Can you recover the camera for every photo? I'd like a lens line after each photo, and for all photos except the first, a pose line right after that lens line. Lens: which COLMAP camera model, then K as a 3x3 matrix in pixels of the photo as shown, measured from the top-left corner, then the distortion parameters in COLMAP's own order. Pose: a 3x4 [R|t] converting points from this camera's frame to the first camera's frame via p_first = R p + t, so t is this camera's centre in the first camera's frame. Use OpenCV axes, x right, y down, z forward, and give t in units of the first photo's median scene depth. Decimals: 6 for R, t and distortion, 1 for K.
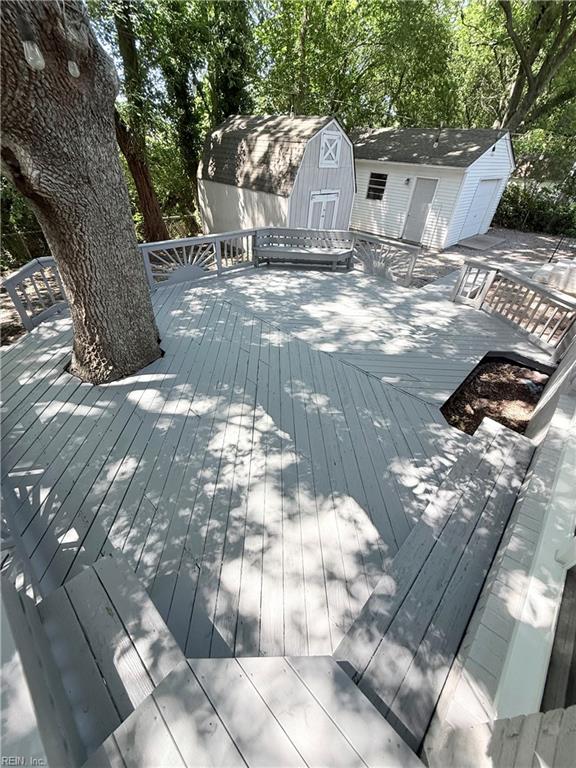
lens RADIAL K [[304.2, 0, 288.0], [0, 304.2, 384.0], [0, 0, 1]] dist [-0.003002, 0.000534]
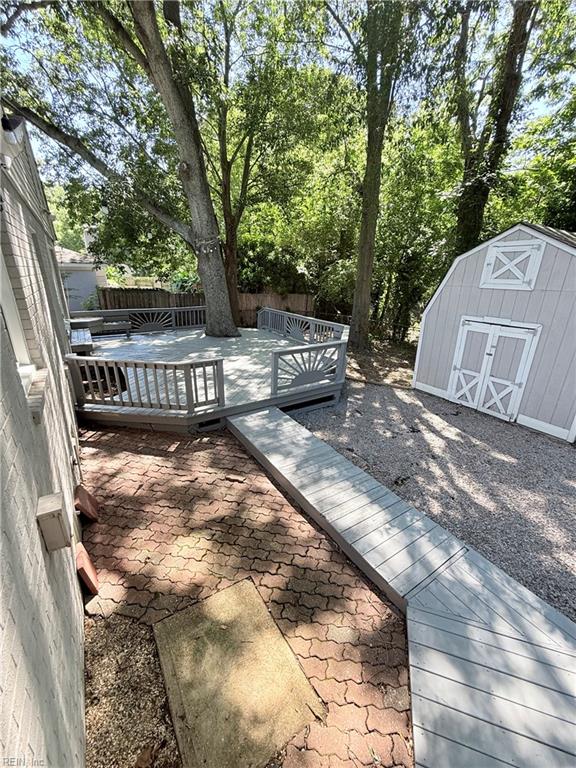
lens RADIAL K [[304.2, 0, 288.0], [0, 304.2, 384.0], [0, 0, 1]] dist [-0.003002, 0.000534]
pose [[-0.233735, 0.269017, -0.934343, 0.878487], [-0.627066, 0.692699, 0.356309, -0.504000], [0.743072, 0.669177, 0.006784, 0.773929]]
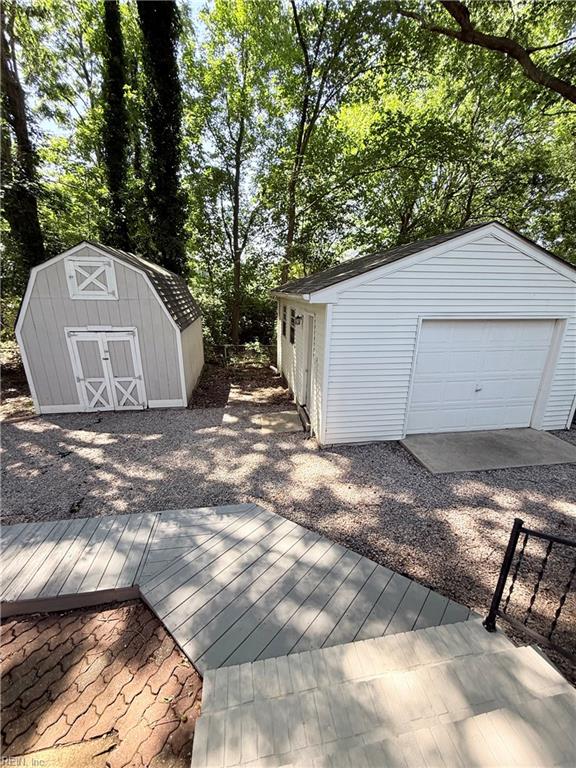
lens RADIAL K [[304.2, 0, 288.0], [0, 304.2, 384.0], [0, 0, 1]] dist [-0.003002, 0.000534]
pose [[0.798699, 0.133036, -0.586840, 0.919178], [-0.347591, 0.898087, -0.269482, -0.490130], [0.491182, 0.419216, 0.763543, 0.746860]]
